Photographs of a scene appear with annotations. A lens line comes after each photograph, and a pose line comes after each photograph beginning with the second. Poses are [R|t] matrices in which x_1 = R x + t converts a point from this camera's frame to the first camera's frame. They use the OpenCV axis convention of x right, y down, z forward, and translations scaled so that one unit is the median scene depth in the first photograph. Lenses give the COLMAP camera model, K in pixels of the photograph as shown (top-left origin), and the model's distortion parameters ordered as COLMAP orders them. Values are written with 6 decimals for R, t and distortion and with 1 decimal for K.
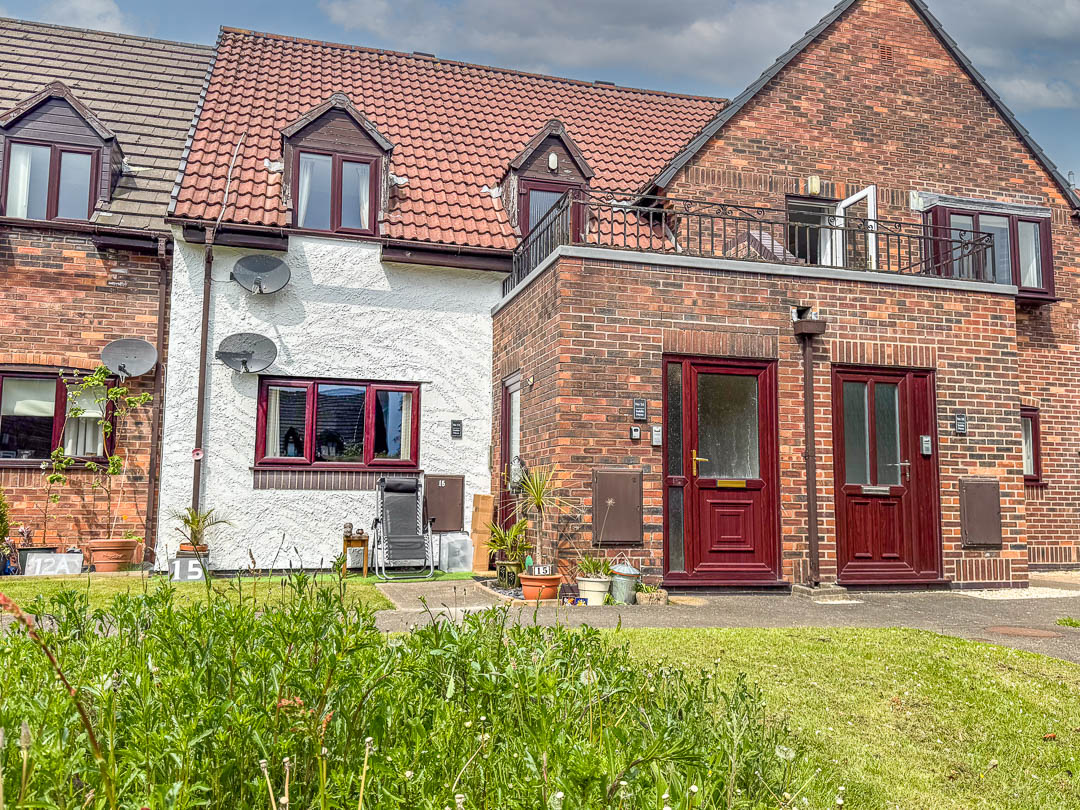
lens RADIAL K [[901.3, 0, 540.0], [0, 901.3, 405.0], [0, 0, 1]] dist [0.148797, -0.314689]
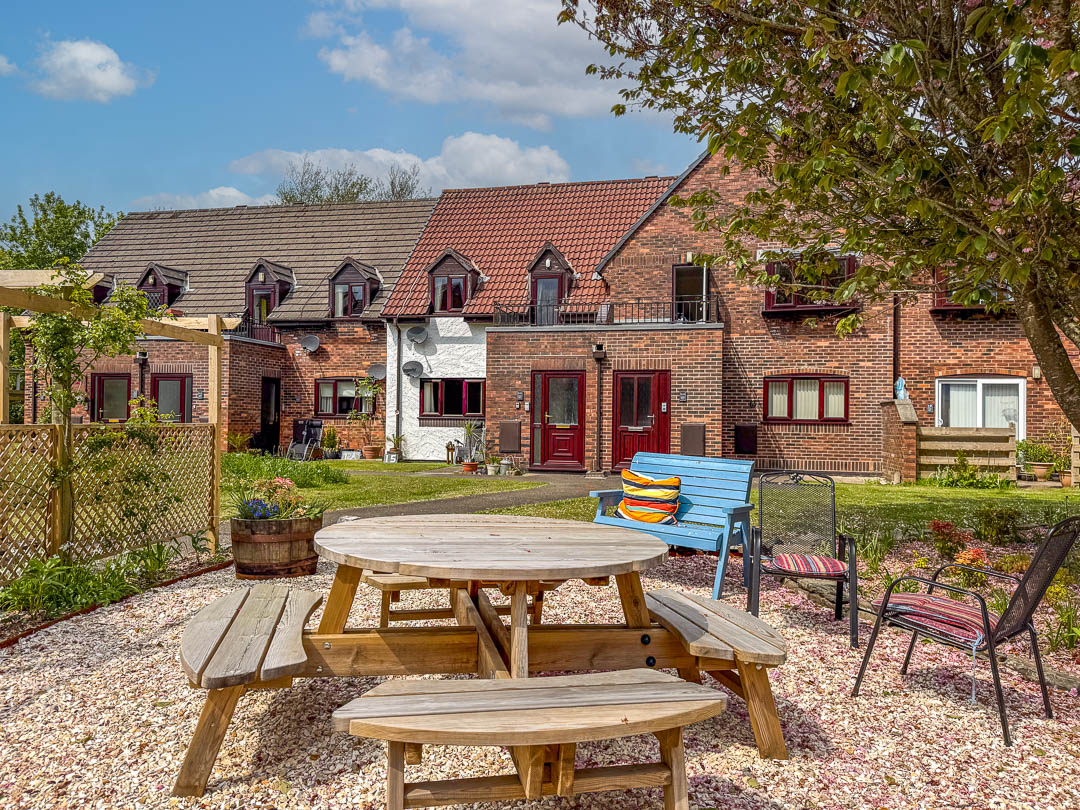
lens RADIAL K [[901.3, 0, 540.0], [0, 901.3, 405.0], [0, 0, 1]] dist [0.148797, -0.314689]
pose [[0.853615, -0.007722, -0.520848, 1.190476], [0.053885, 0.995835, 0.073547, -0.120831], [0.518110, -0.090847, 0.850476, -0.839096]]
